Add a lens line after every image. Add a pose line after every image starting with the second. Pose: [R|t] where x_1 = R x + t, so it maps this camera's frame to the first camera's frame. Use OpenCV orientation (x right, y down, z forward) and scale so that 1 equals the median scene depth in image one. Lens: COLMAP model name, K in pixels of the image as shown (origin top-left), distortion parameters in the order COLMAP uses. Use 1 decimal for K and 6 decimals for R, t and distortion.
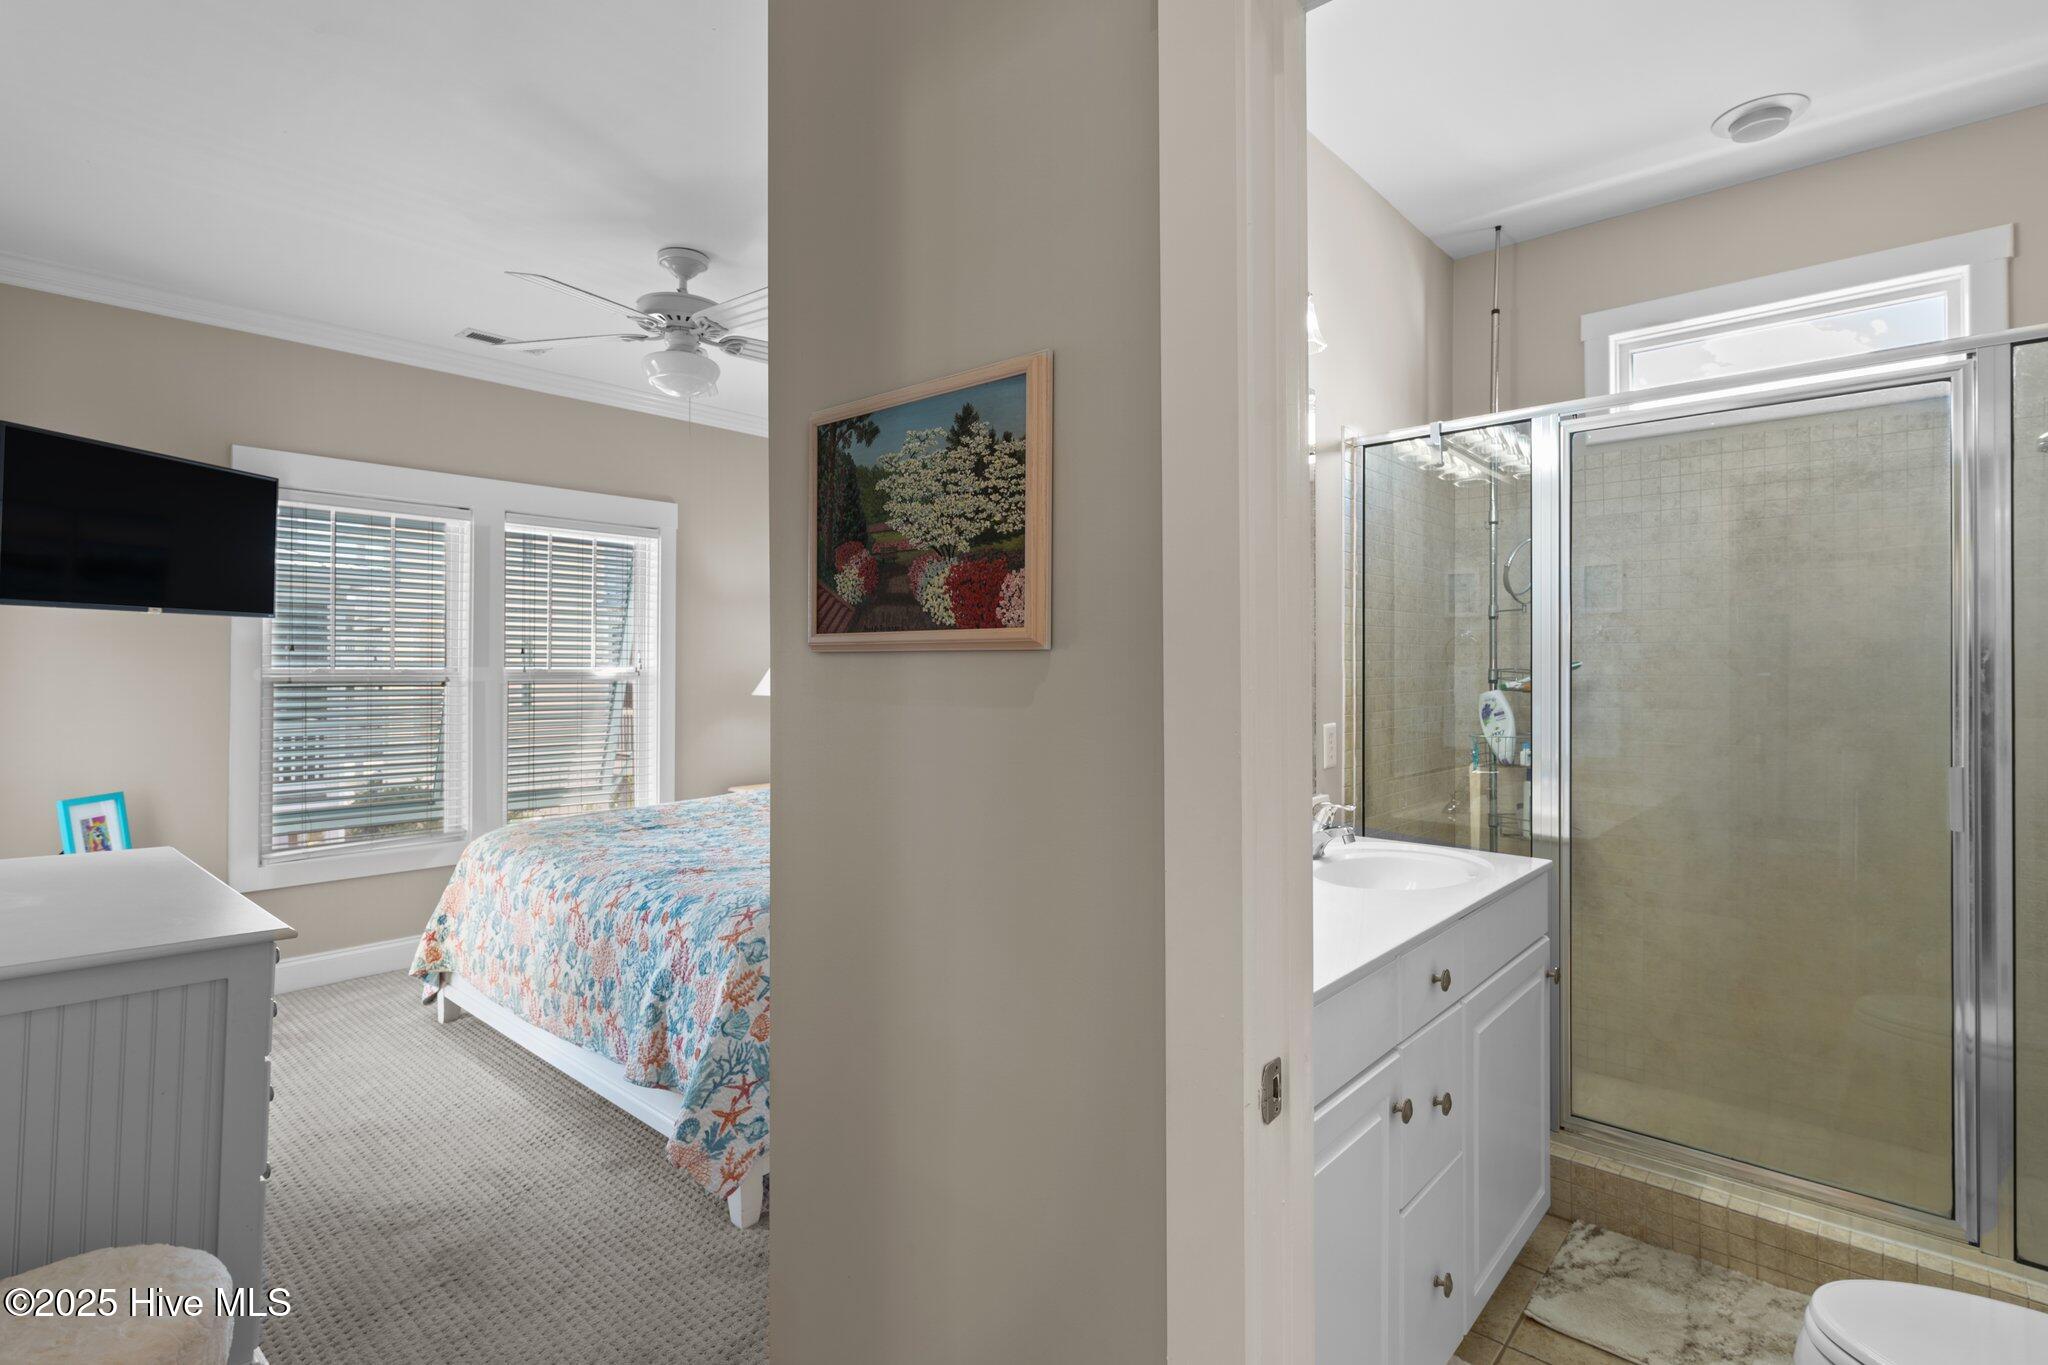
lens RADIAL K [[984.9, 0, 1021.8], [0, 984.9, 664.8], [0, 0, 1]] dist [-0.000210, -0.000140]
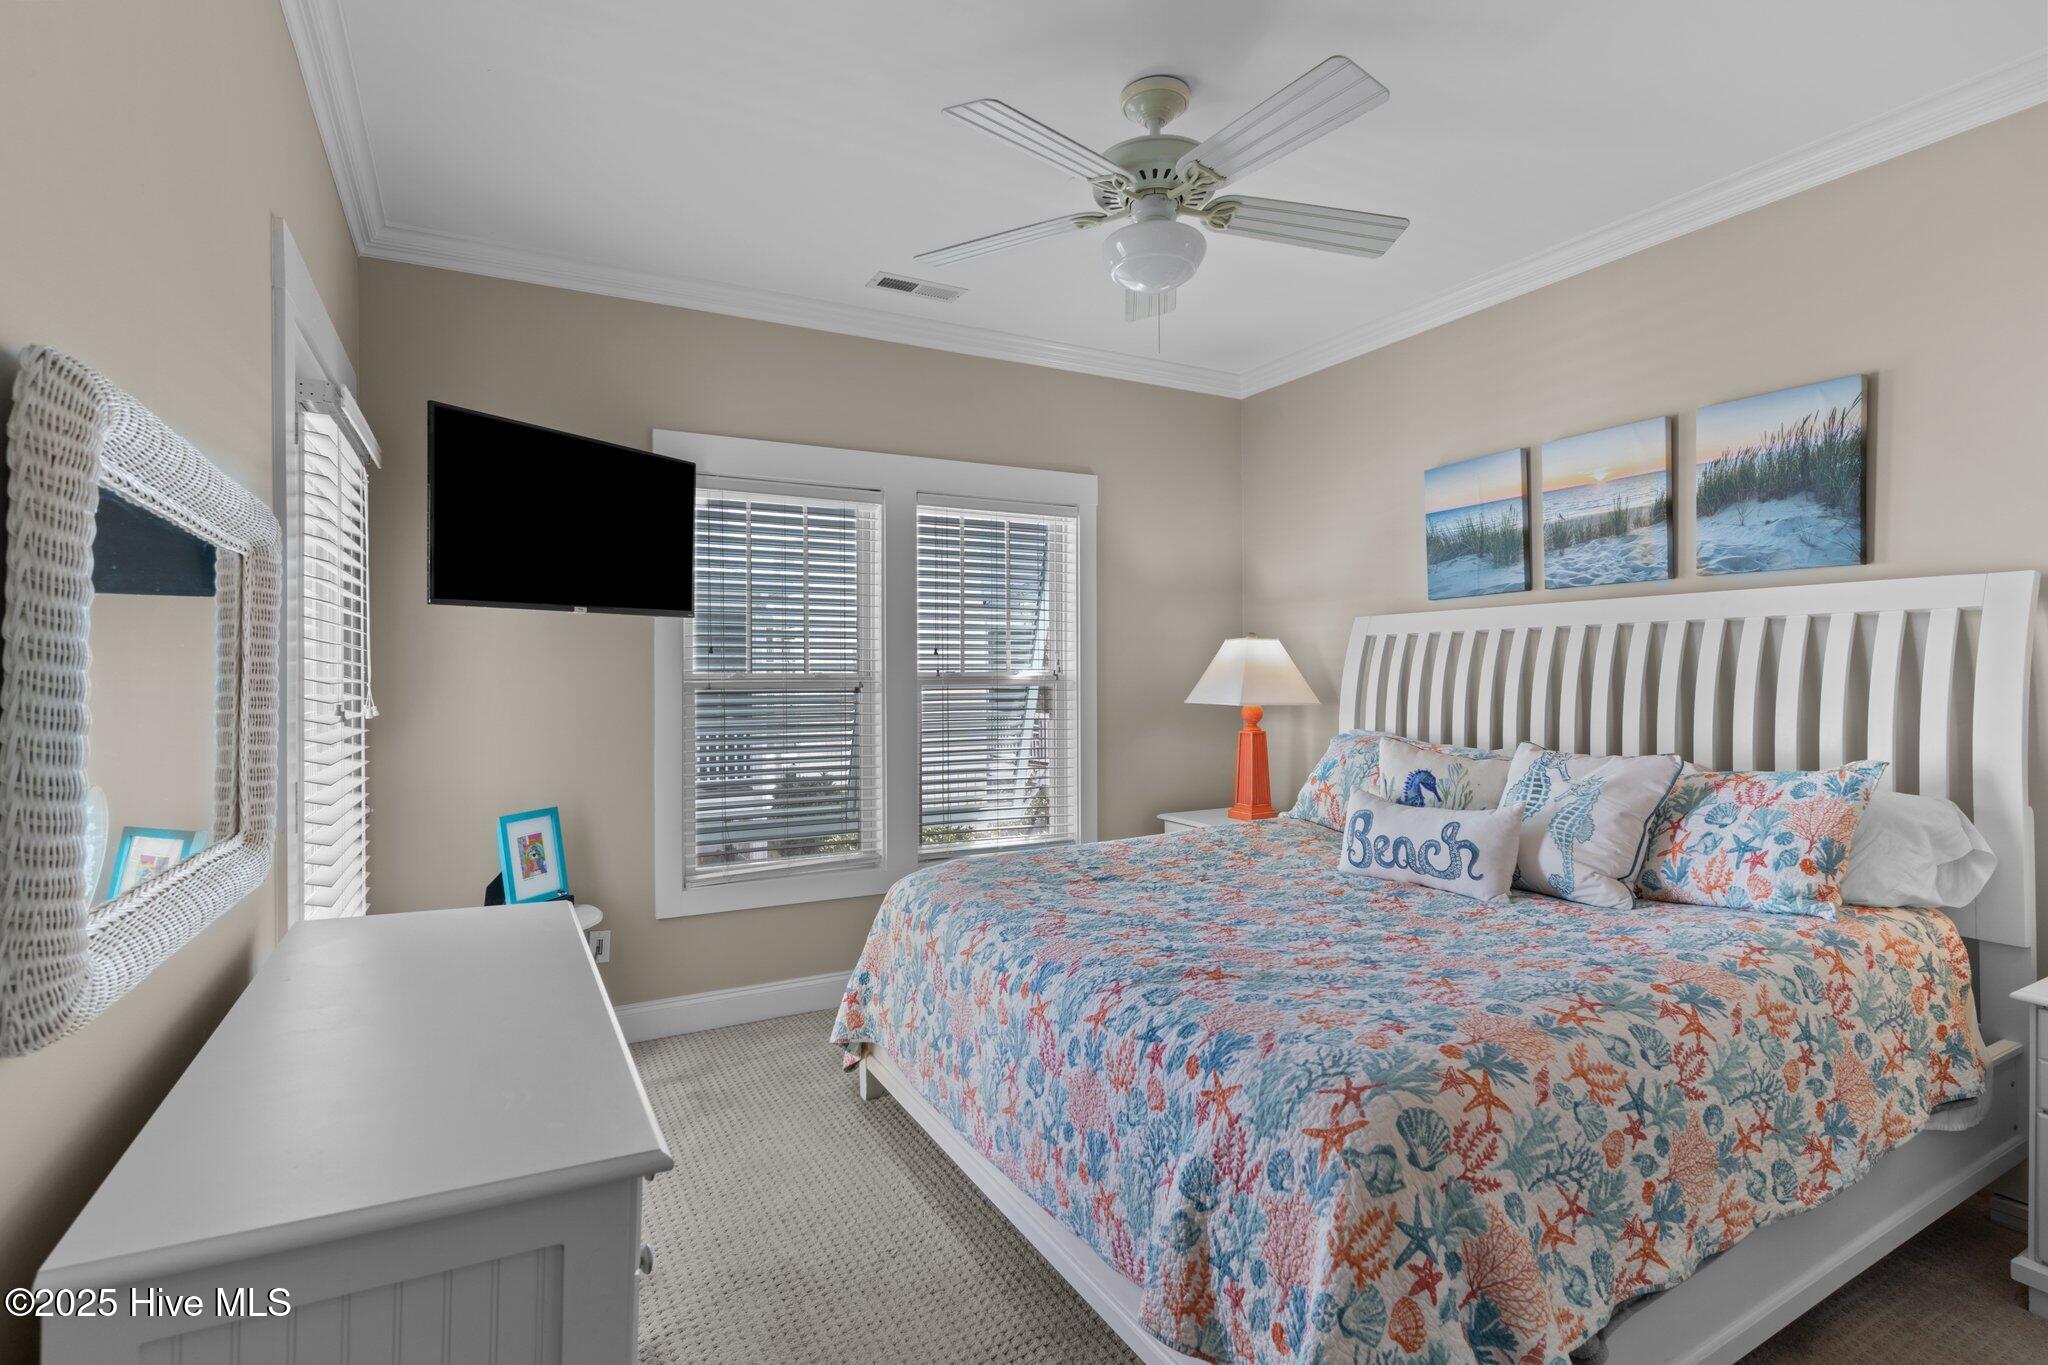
lens RADIAL K [[984.9, 0, 1031.2], [0, 984.9, 684.6], [0, 0, 1]] dist [-0.000210, -0.000140]
pose [[0.942694, -0.001754, -0.333654, -0.198660], [0.007445, 0.999848, 0.015778, 0.002395], [0.333575, -0.017358, 0.942564, 0.300752]]
